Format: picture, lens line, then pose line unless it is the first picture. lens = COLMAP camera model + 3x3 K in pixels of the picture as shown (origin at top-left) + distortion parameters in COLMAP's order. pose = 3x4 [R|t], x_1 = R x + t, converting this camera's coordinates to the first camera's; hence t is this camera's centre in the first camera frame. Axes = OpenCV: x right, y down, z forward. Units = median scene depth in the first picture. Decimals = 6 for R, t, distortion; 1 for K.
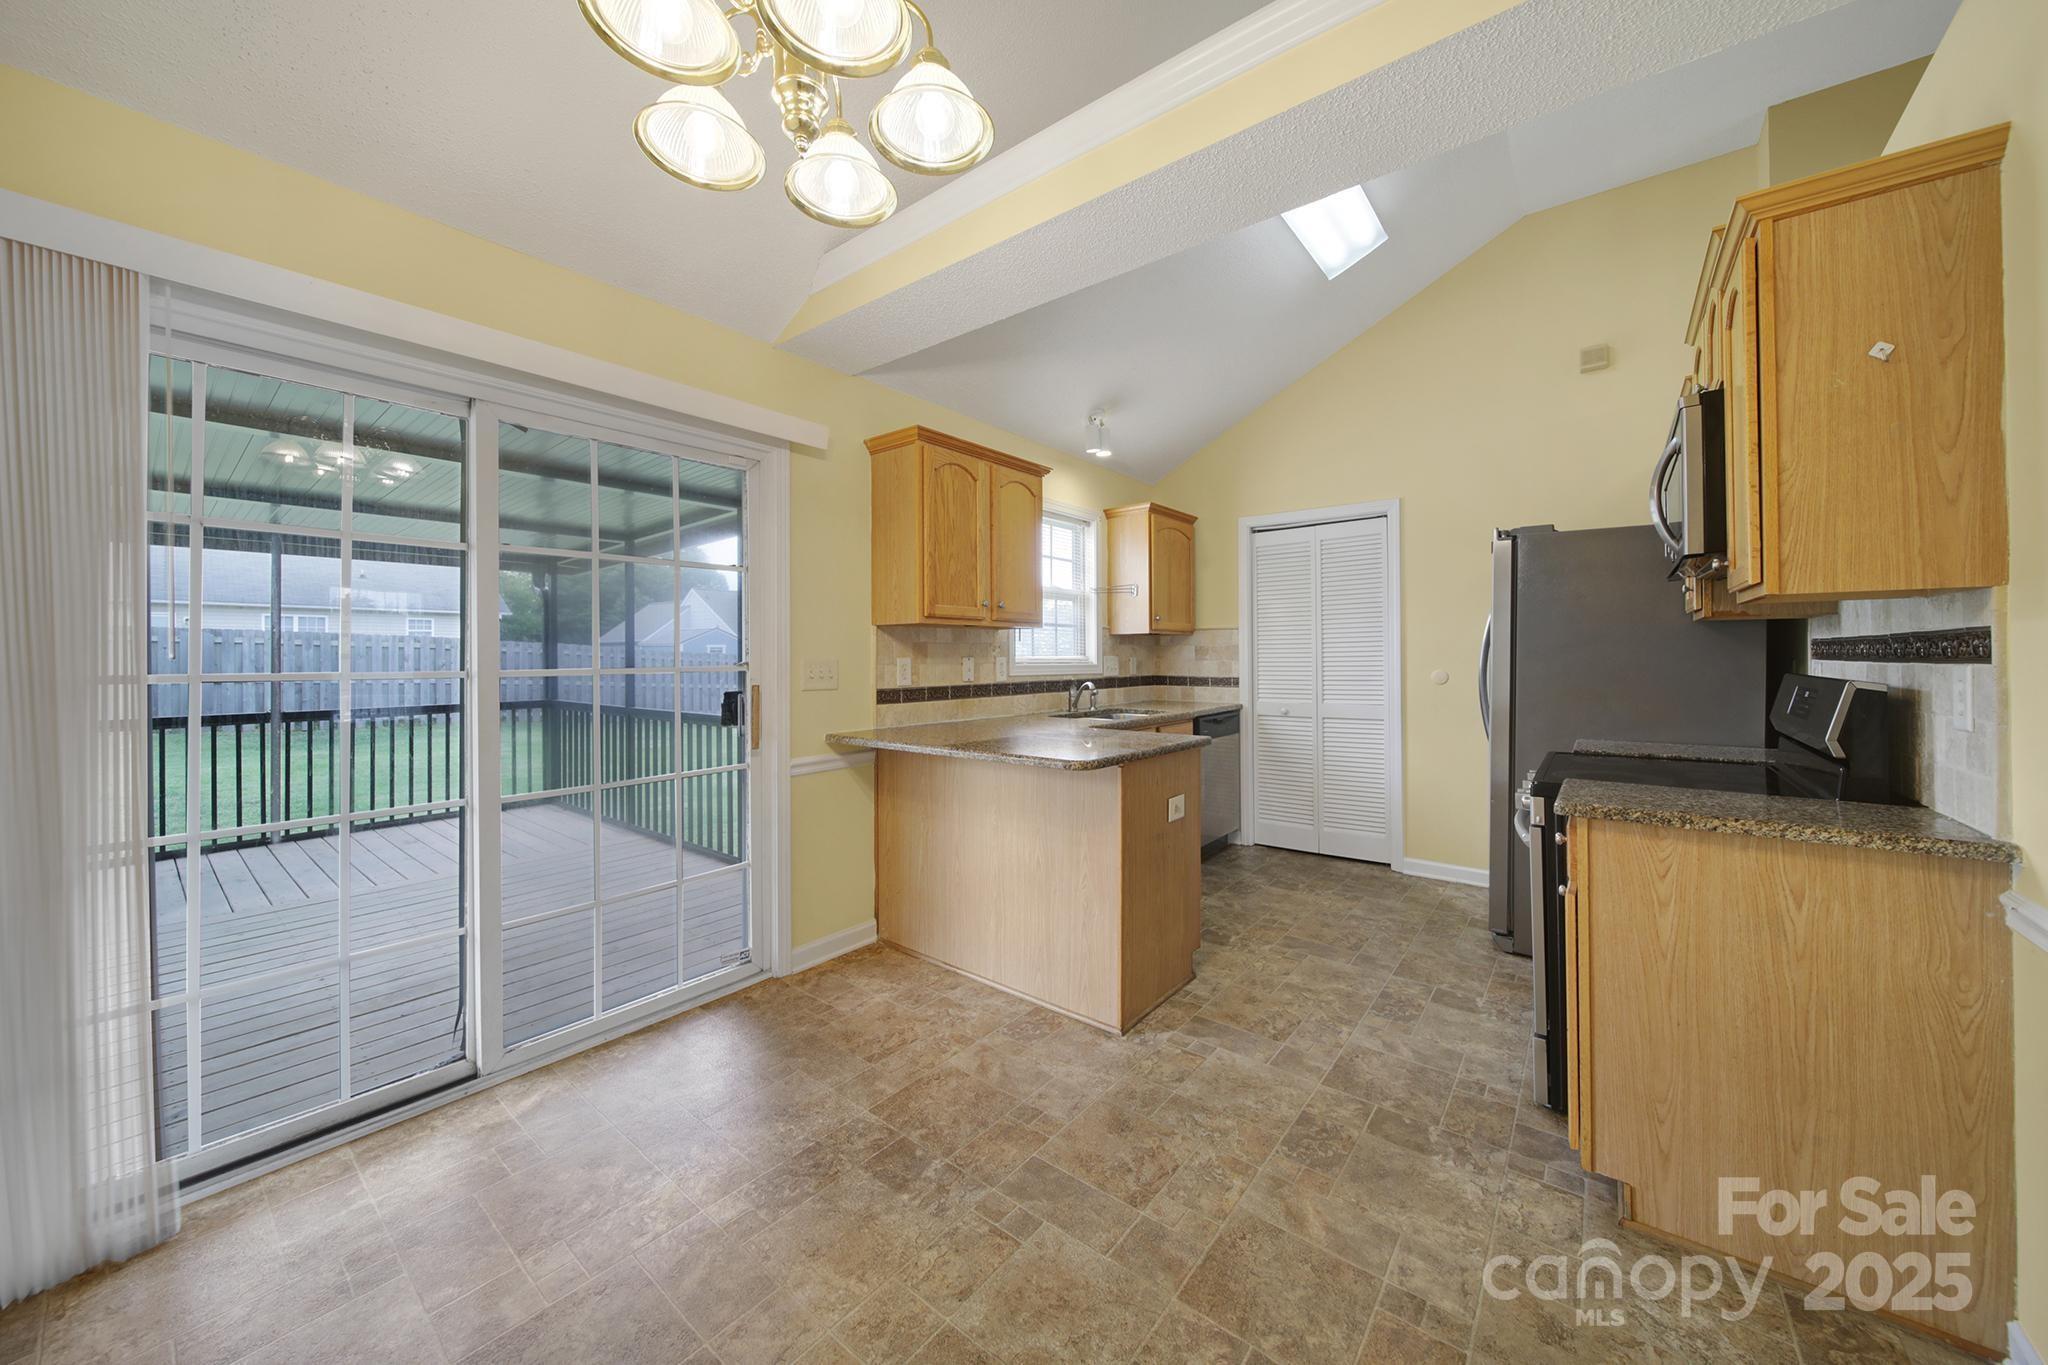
lens RADIAL K [[726.7, 0, 1018.9], [0, 726.7, 648.6], [0, 0, 1]] dist [0.000177, -0.000125]
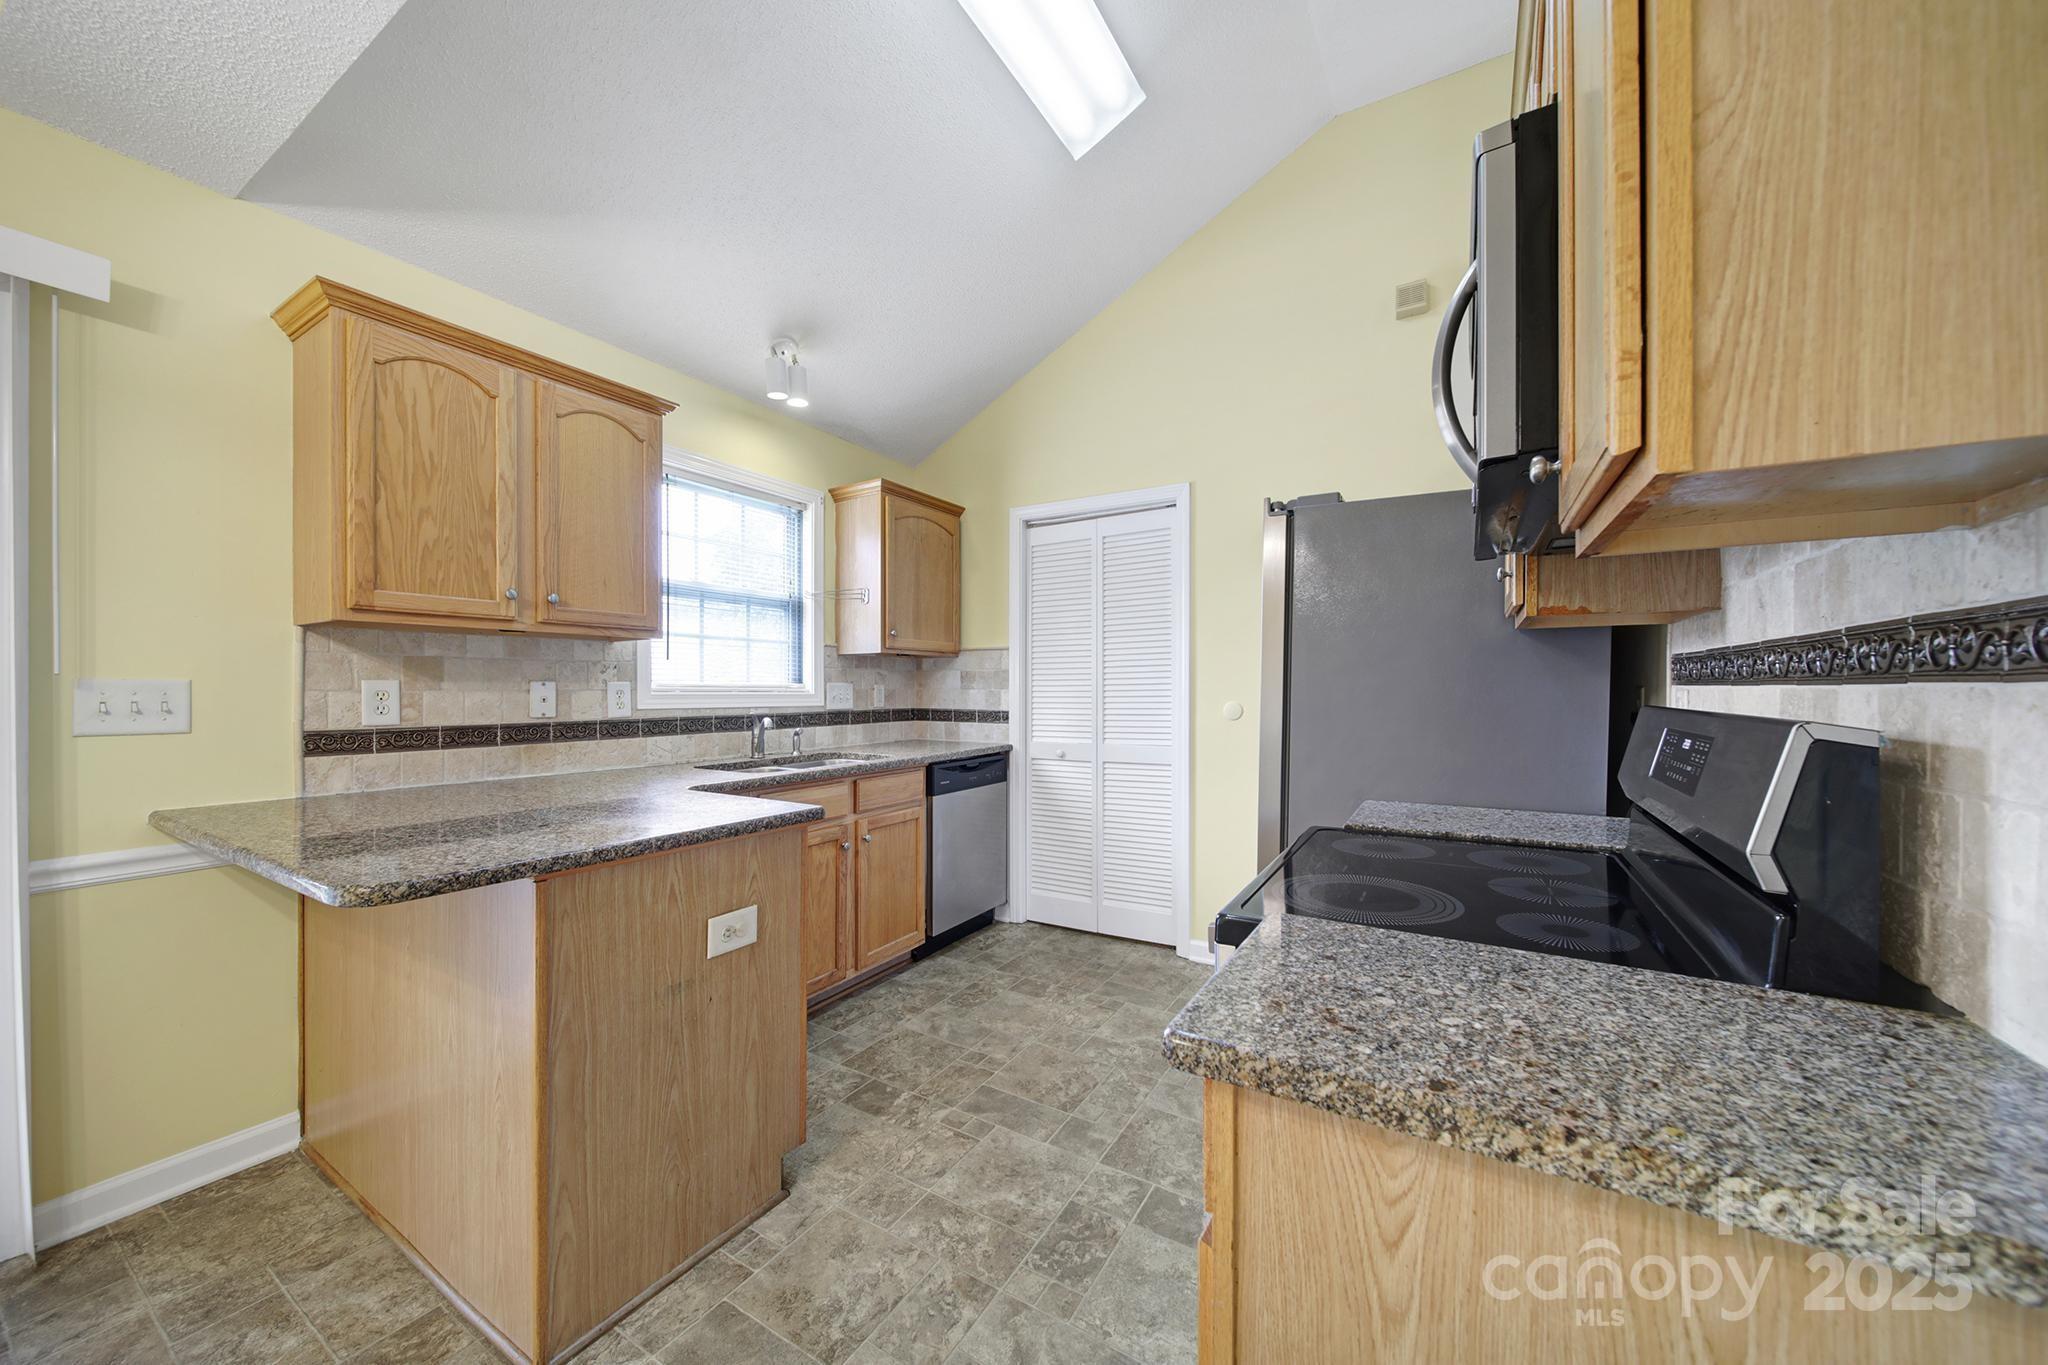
lens RADIAL K [[726.7, 0, 1023.4], [0, 726.7, 690.7], [0, 0, 1]] dist [0.000177, -0.000125]
pose [[0.990875, 0.003561, 0.134739, 0.307669], [-0.005350, 0.999902, 0.012919, 0.010849], [-0.134680, -0.013522, 0.990797, 0.313336]]
